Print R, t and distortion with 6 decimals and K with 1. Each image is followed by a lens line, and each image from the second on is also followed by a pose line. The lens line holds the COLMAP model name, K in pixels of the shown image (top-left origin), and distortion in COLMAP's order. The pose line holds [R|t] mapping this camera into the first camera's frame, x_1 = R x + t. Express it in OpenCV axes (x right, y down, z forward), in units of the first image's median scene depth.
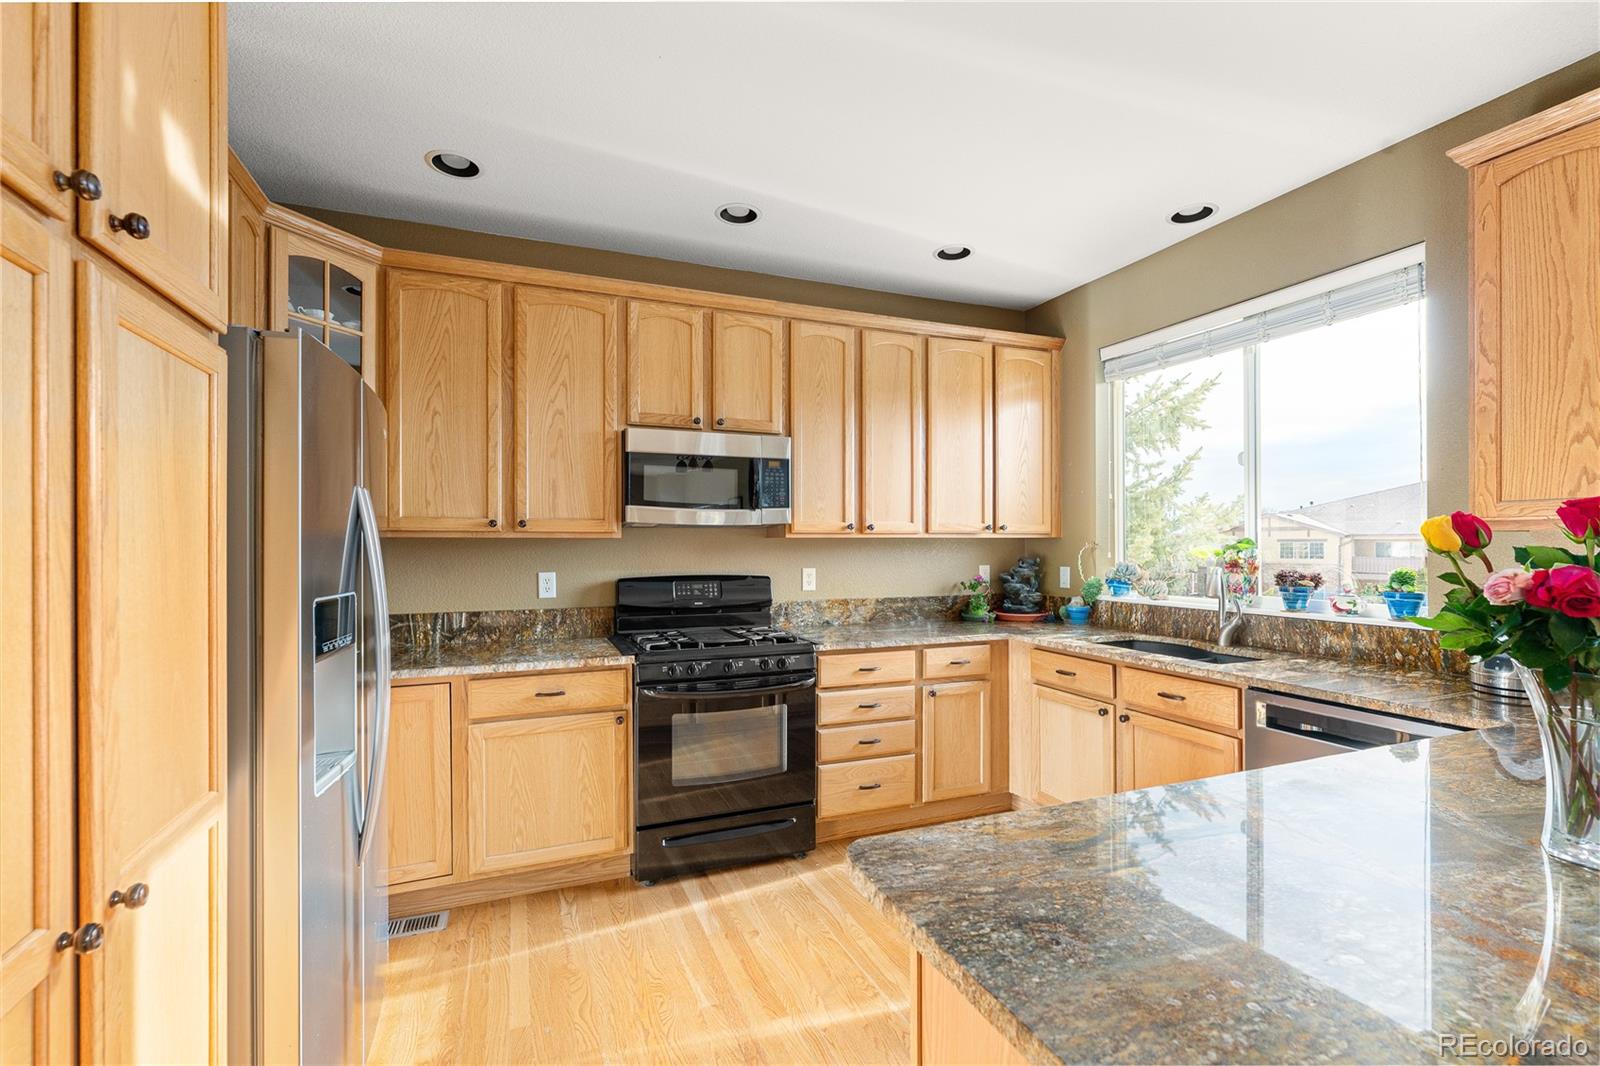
lens RADIAL K [[735.9, 0, 800.4], [0, 735.9, 541.2], [0, 0, 1]] dist [-0.008442, 0.003791]
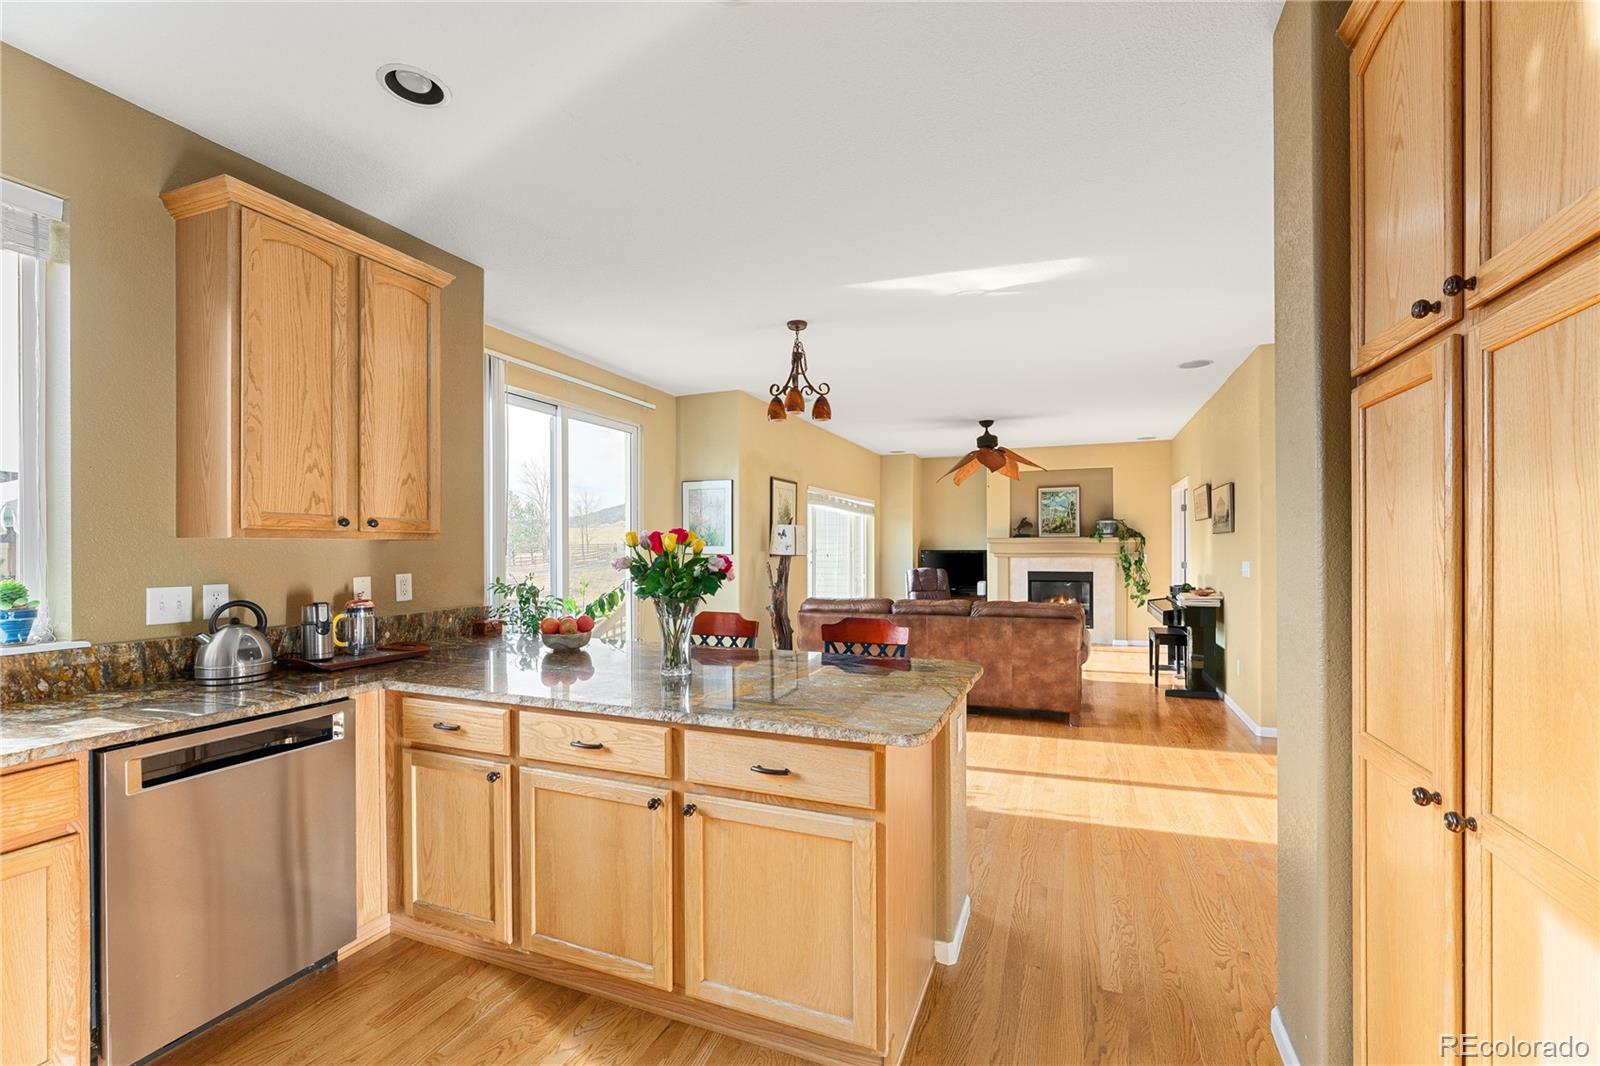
lens RADIAL K [[704.4, 0, 800.4], [0, 704.4, 555.5], [0, 0, 1]] dist [-0.003430, -0.001297]
pose [[-0.728682, -0.002948, 0.684846, -0.266292], [0.003976, 0.999956, 0.008535, 0.004852], [-0.684840, 0.008942, -0.728638, 0.766649]]
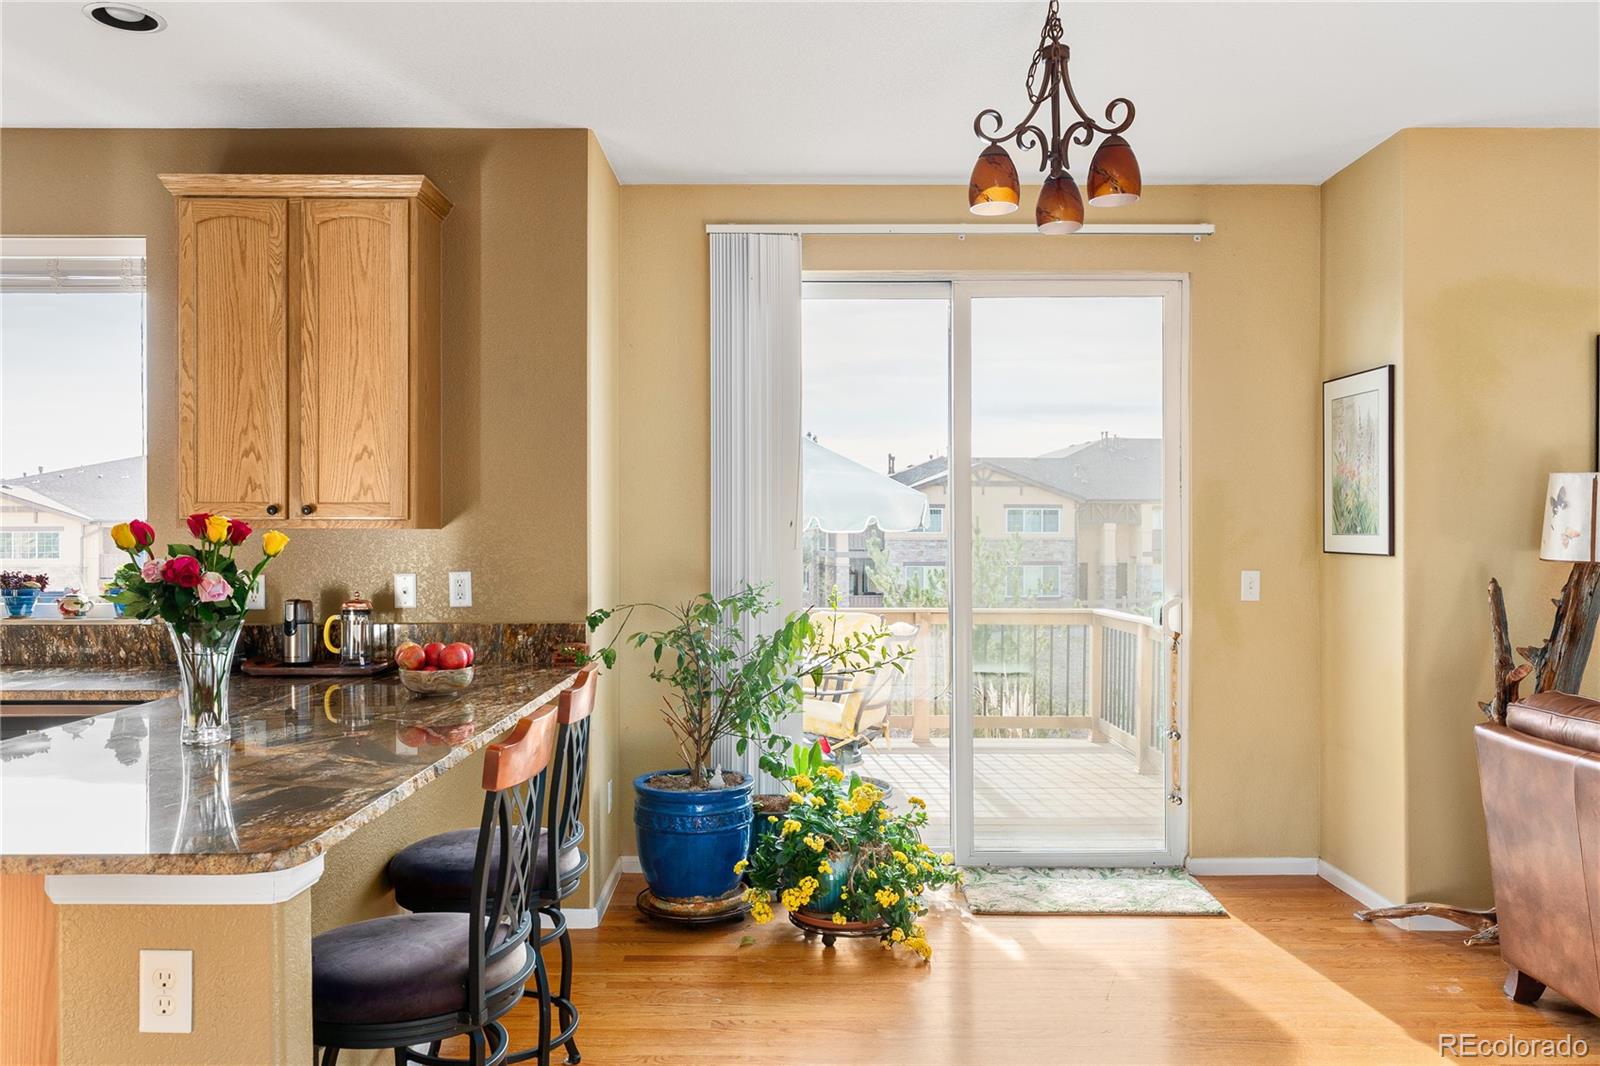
lens RADIAL K [[1230.6, 0, 802.3], [0, 1230.6, 539.6], [0, 0, 1]] dist [-0.006419, -0.016584]
pose [[0.394741, -0.004745, 0.918780, -0.262580], [-0.001990, 0.999980, 0.006020, -0.006477], [-0.918790, -0.004204, 0.394723, -0.382365]]
